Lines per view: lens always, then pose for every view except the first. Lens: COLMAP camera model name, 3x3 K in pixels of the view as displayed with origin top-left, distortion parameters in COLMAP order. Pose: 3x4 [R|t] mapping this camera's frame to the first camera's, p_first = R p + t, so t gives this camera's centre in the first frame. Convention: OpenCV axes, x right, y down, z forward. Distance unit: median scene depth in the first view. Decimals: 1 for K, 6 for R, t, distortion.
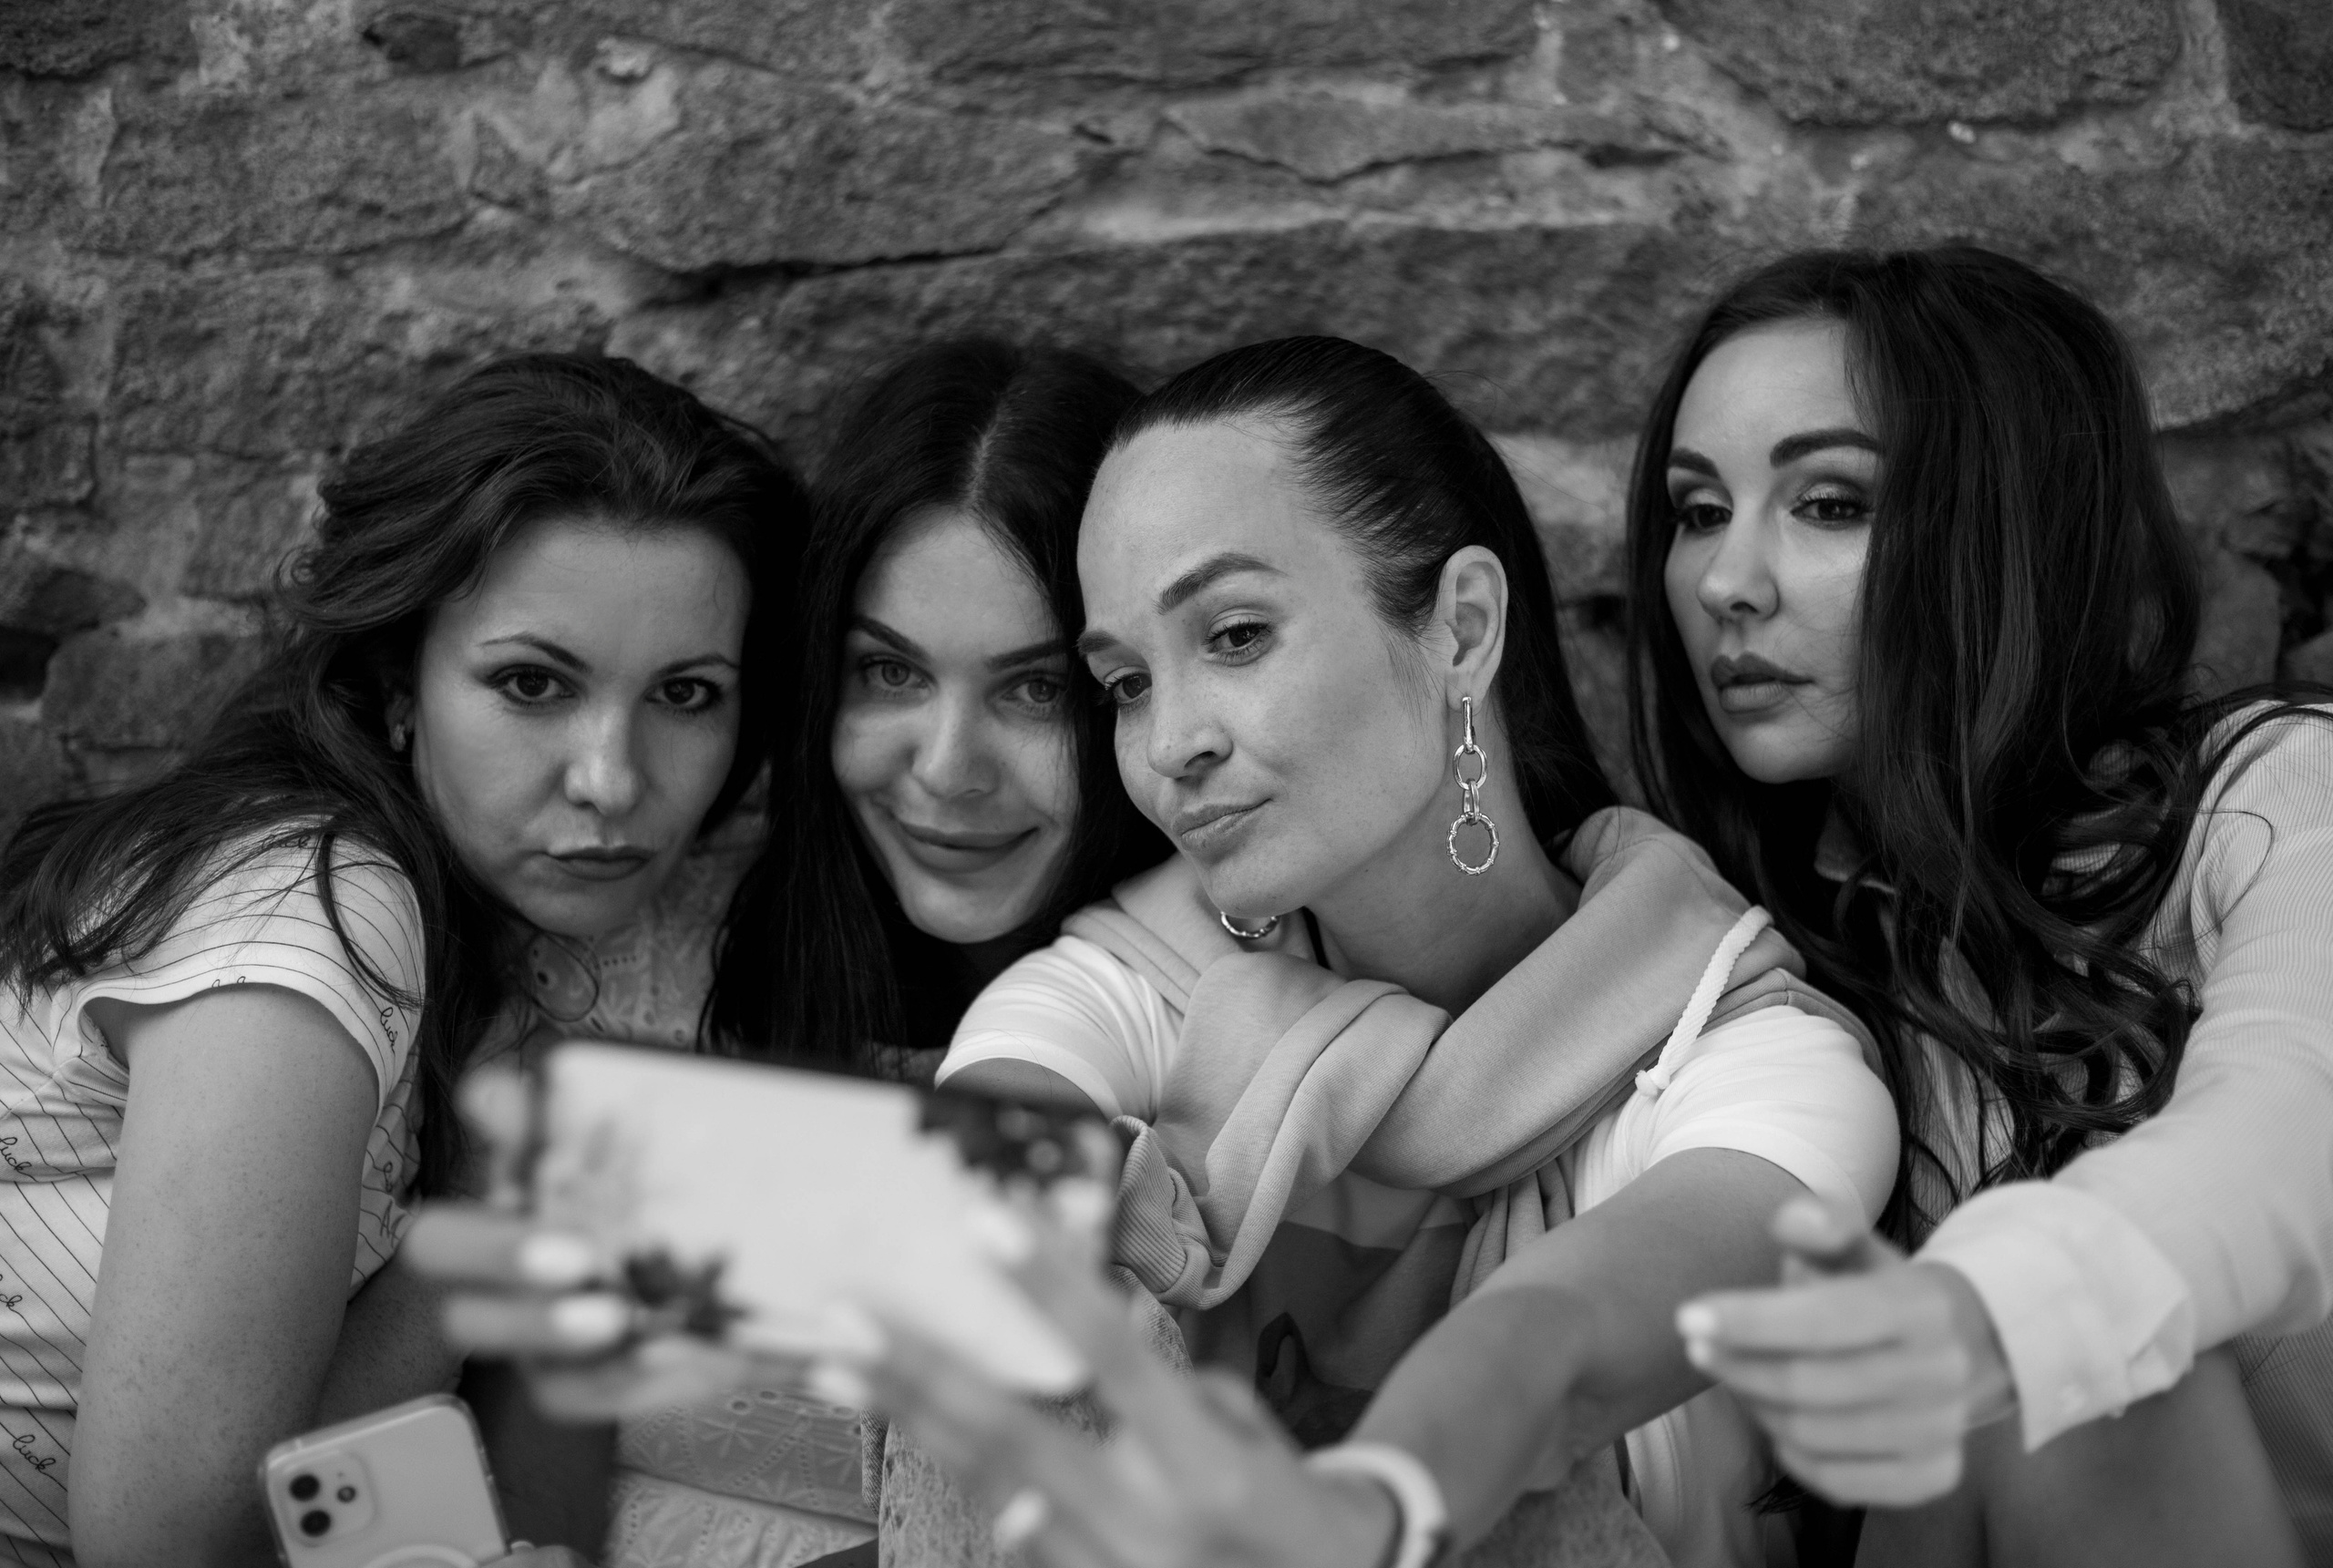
lens RADIAL K [[3392.0, 0, 1174.7], [0, 3392.0, 782.2], [0, 0, 1]] dist [-0.114477, 0.000000]
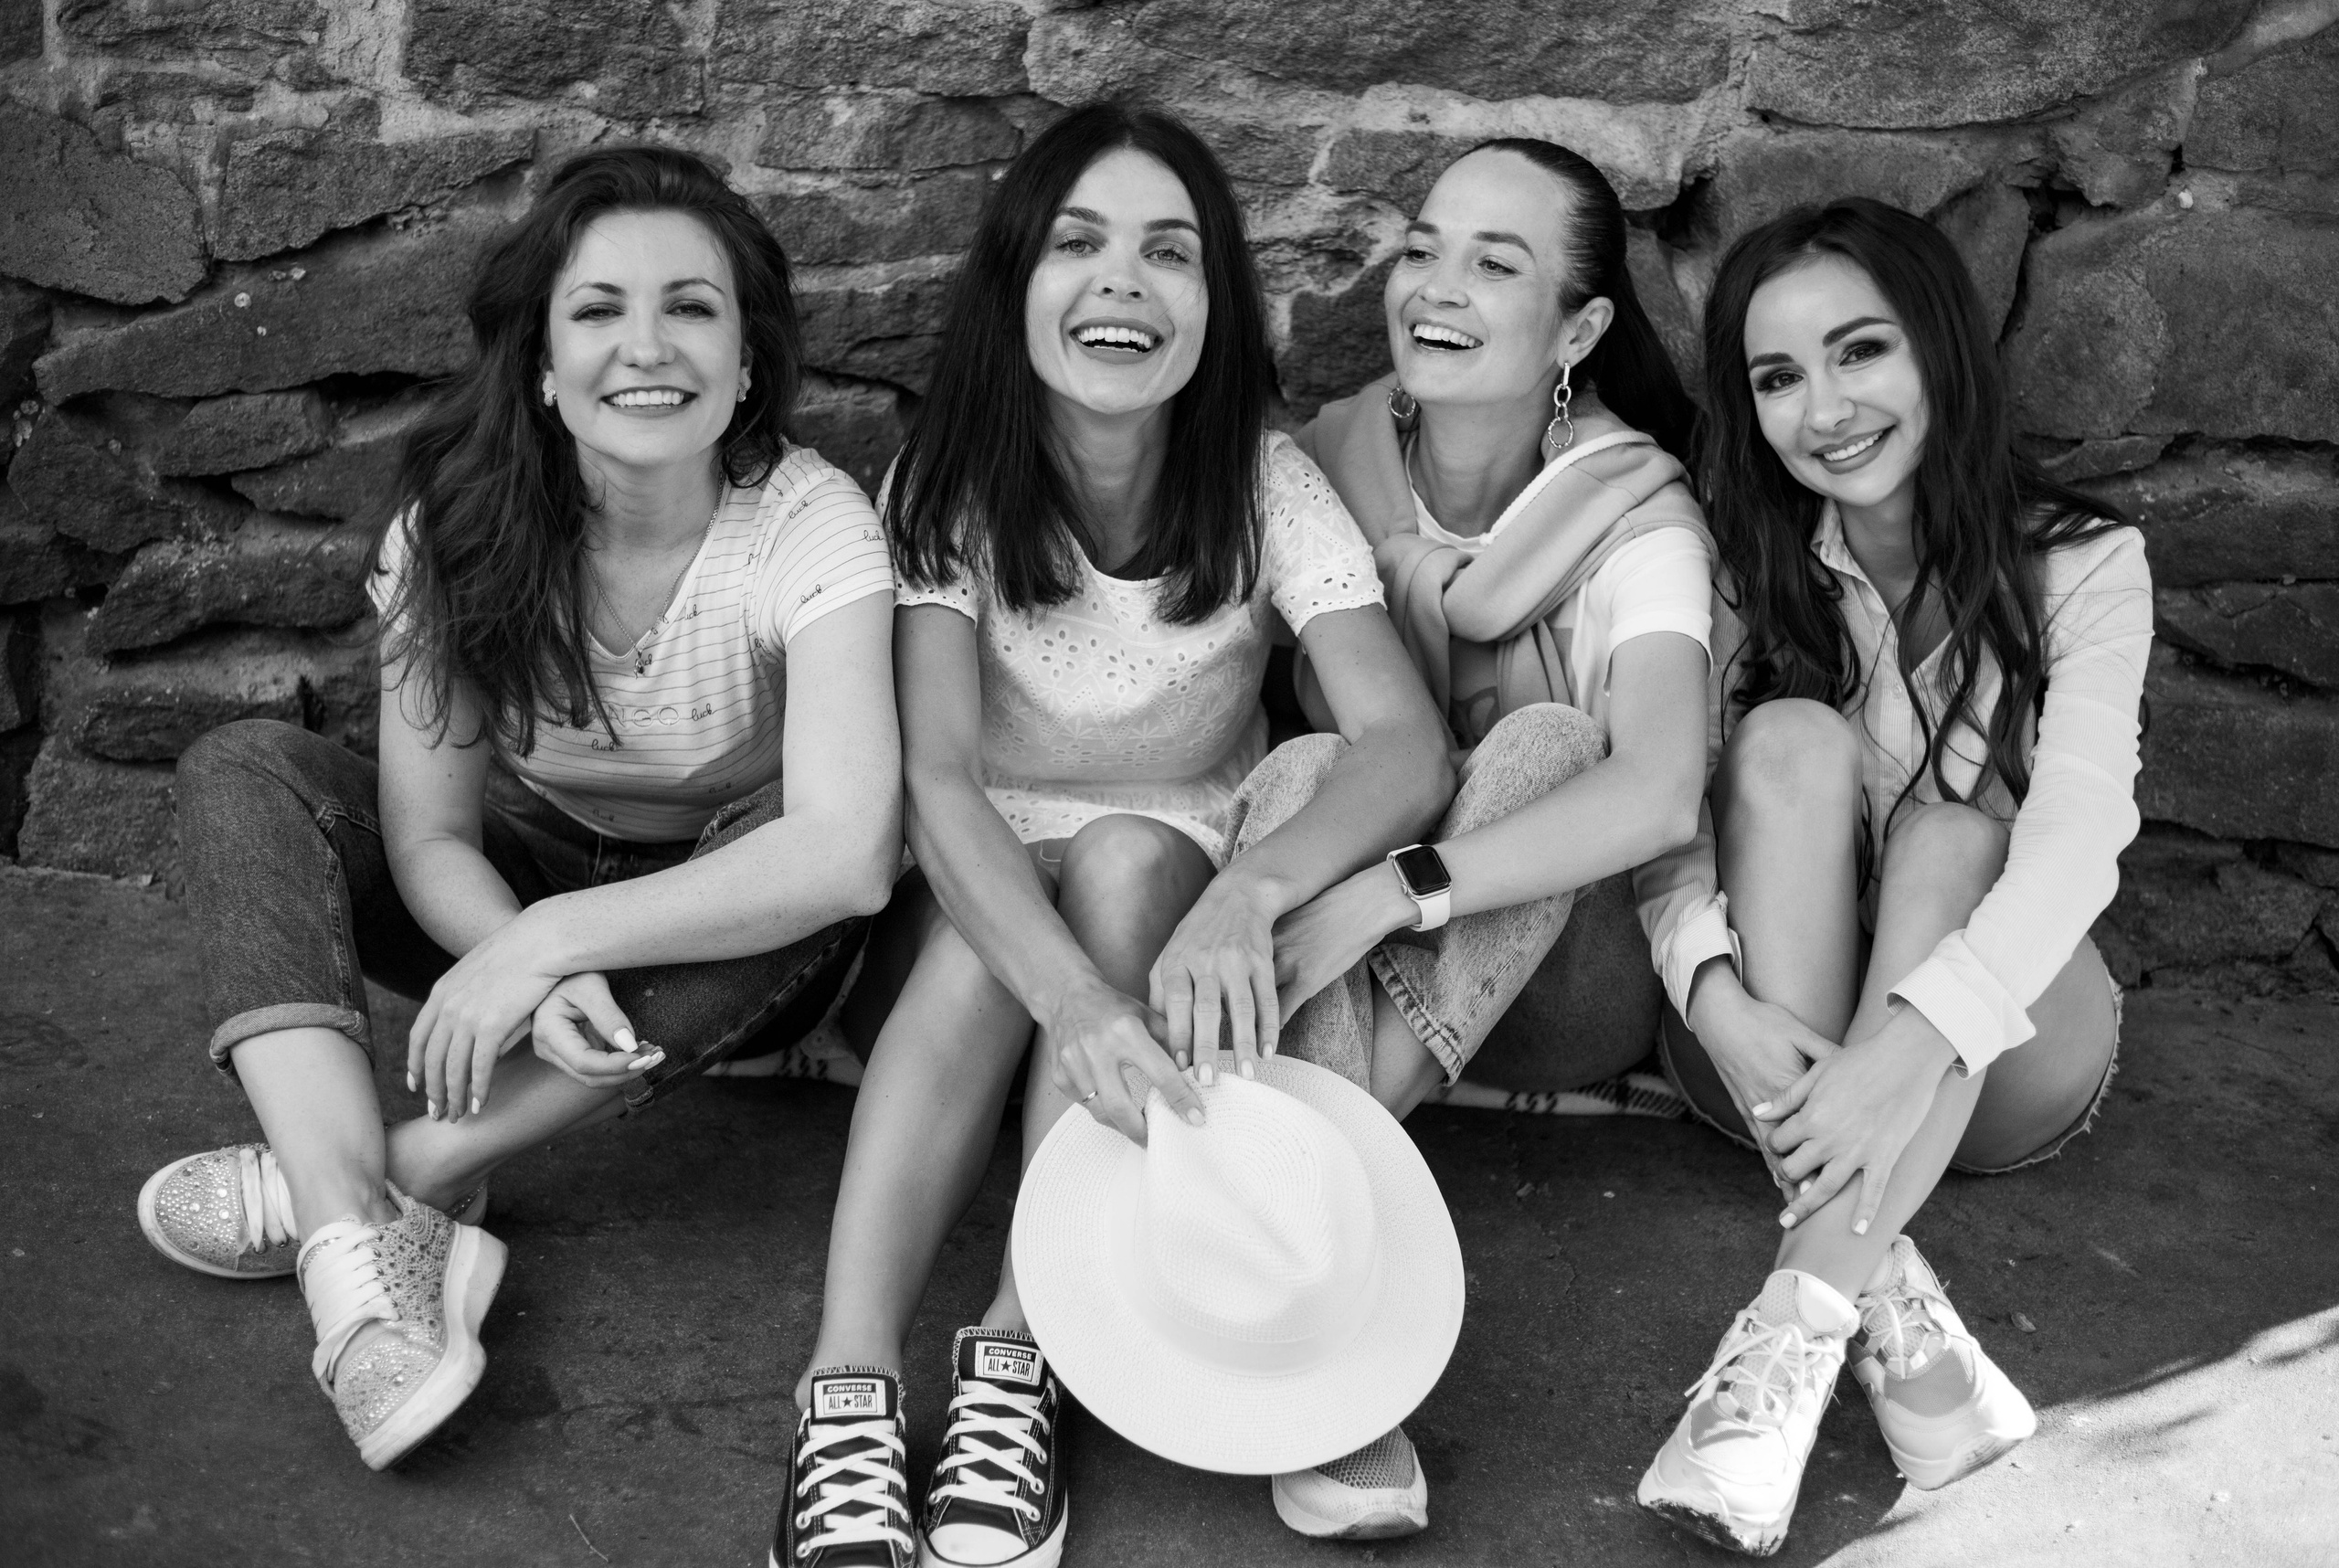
lens RADIAL K [[3401.3, 0, 1161.1], [0, 3401.3, 784.1], [0, 0, 1]] dist [-0.114477, 0.000000]
pose [[0.998458, 0.026166, 0.048949, -0.174221], [-0.043610, 0.915365, 0.400257, -0.449011], [-0.034333, -0.401775, 0.915095, -0.625829]]
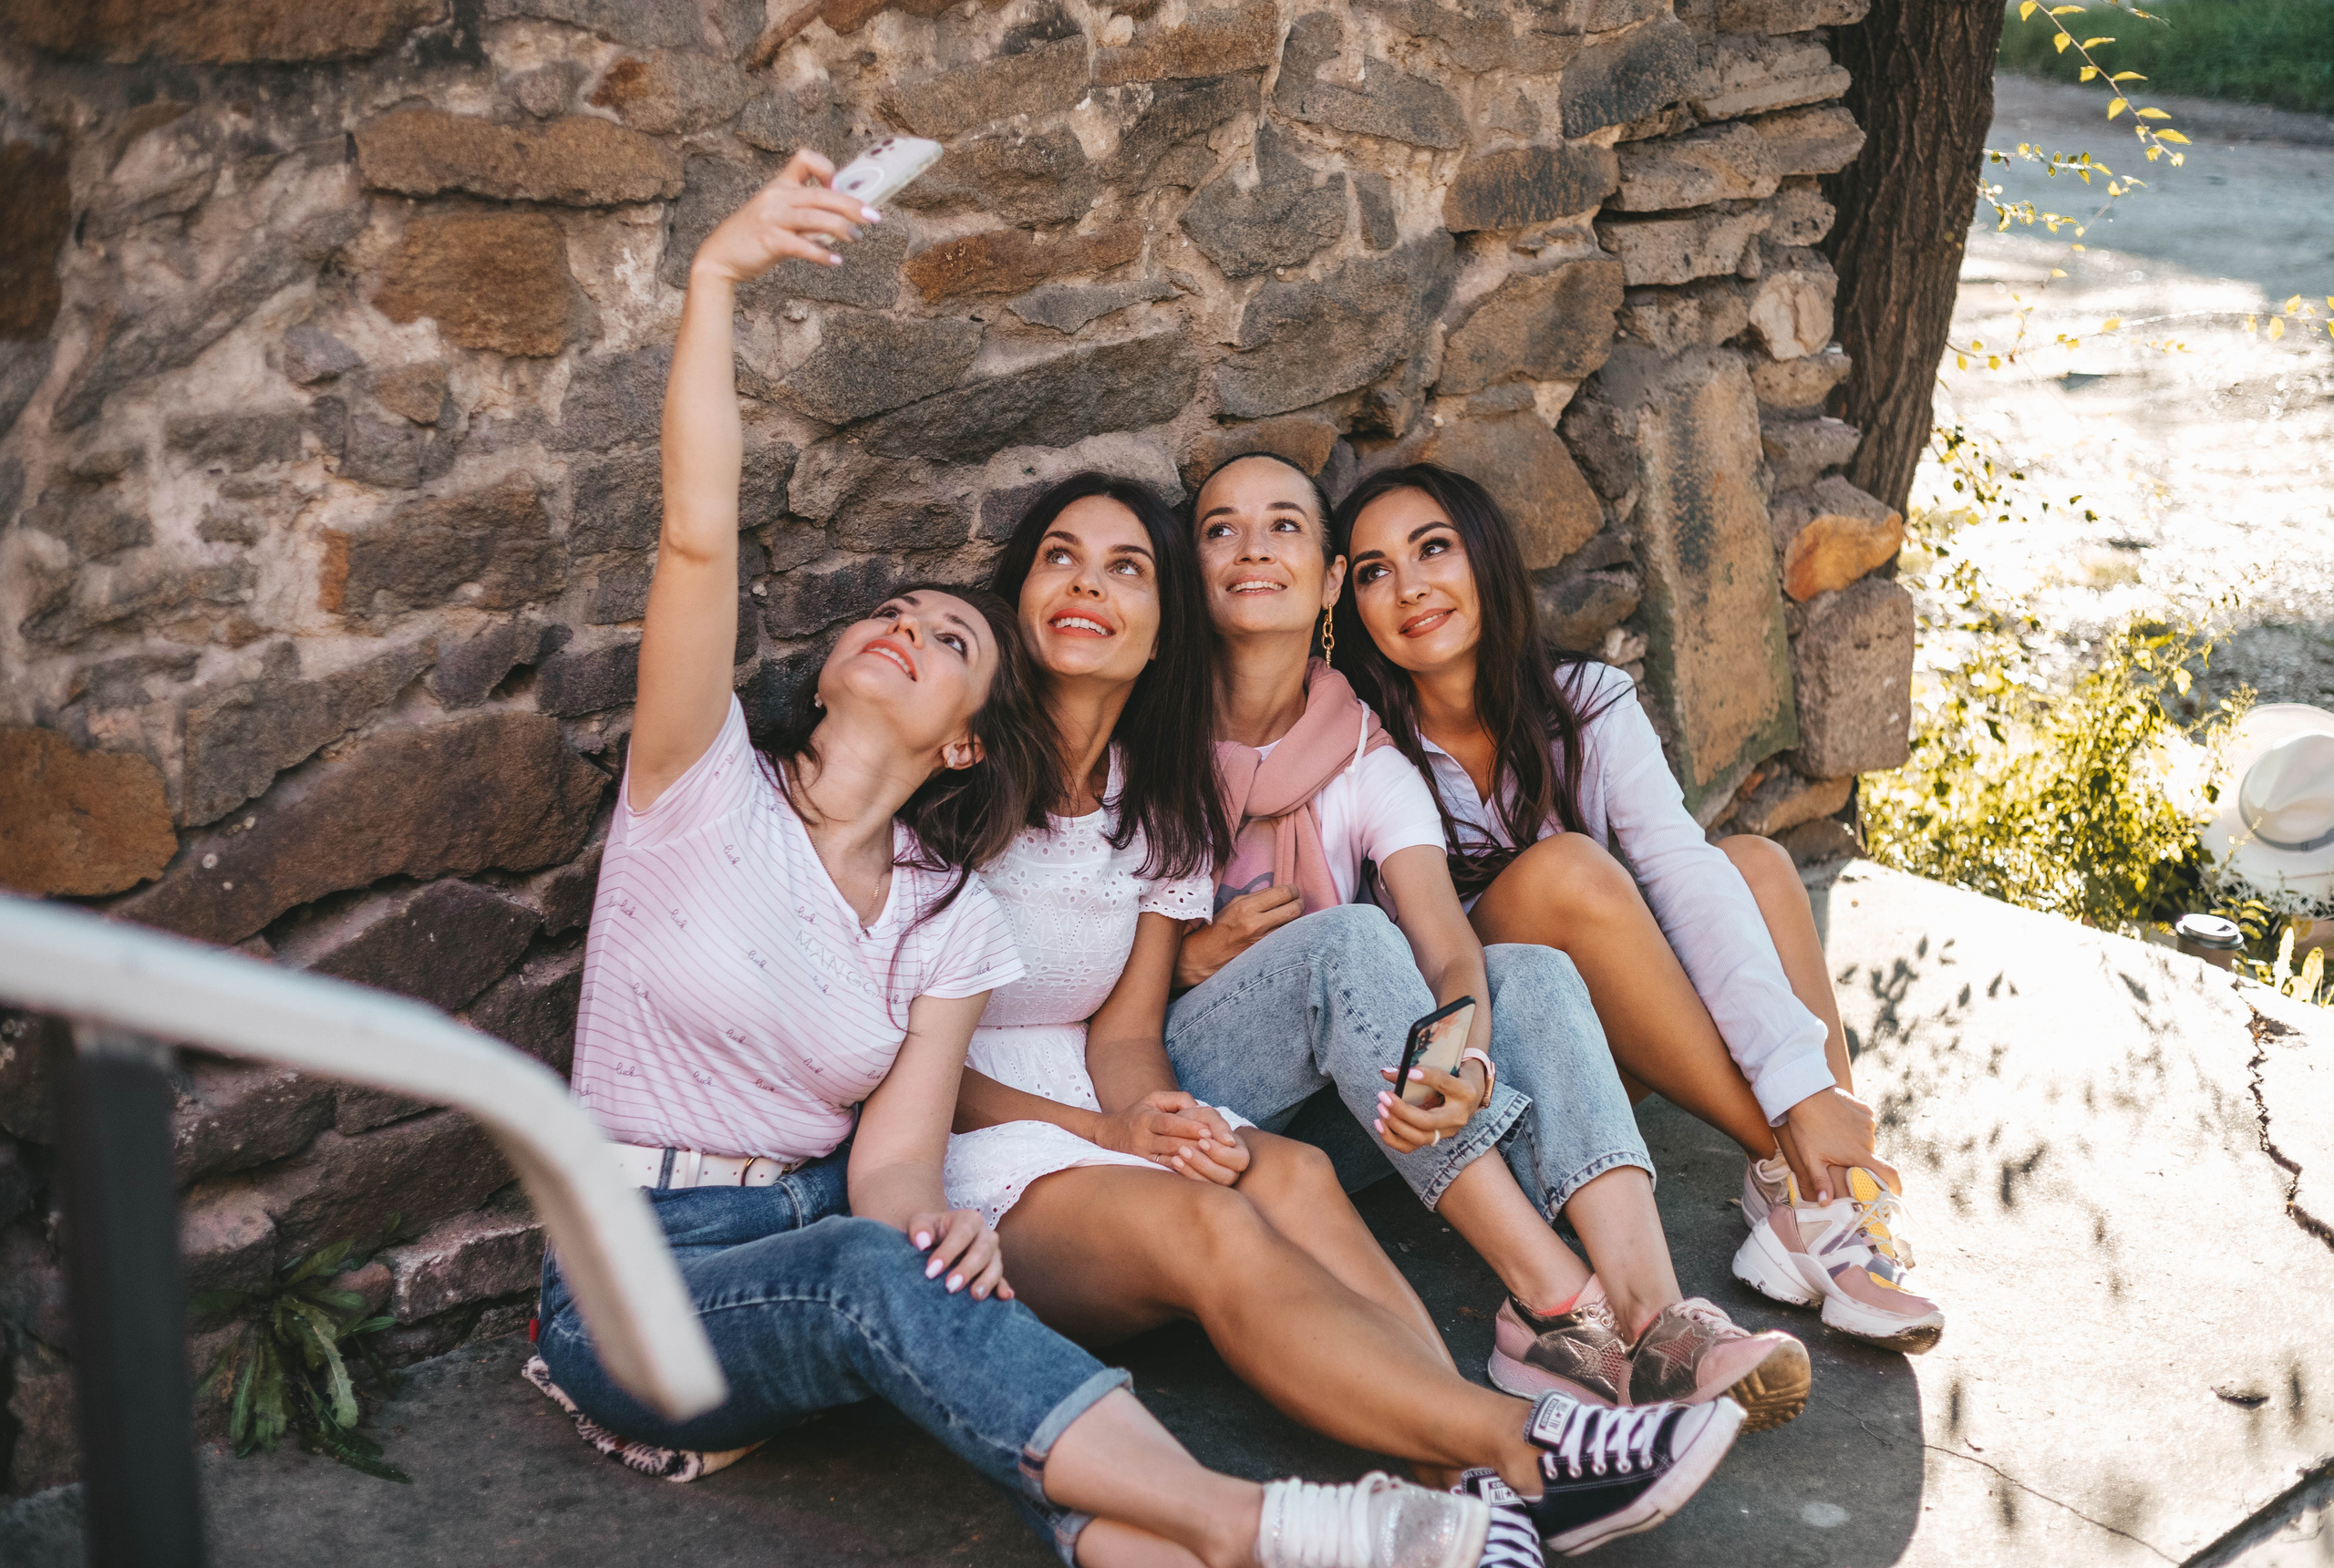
lens RADIAL K [[3393.7, 0, 1167.9], [0, 3393.7, 784.6], [0, 0, 1]] dist [-0.114477, 0.000000]
pose [[0.689842, -0.215724, 0.691072, -1.371503], [-0.030949, 0.944913, 0.325856, -0.582637], [-0.723298, -0.246177, 0.645164, -0.420496]]
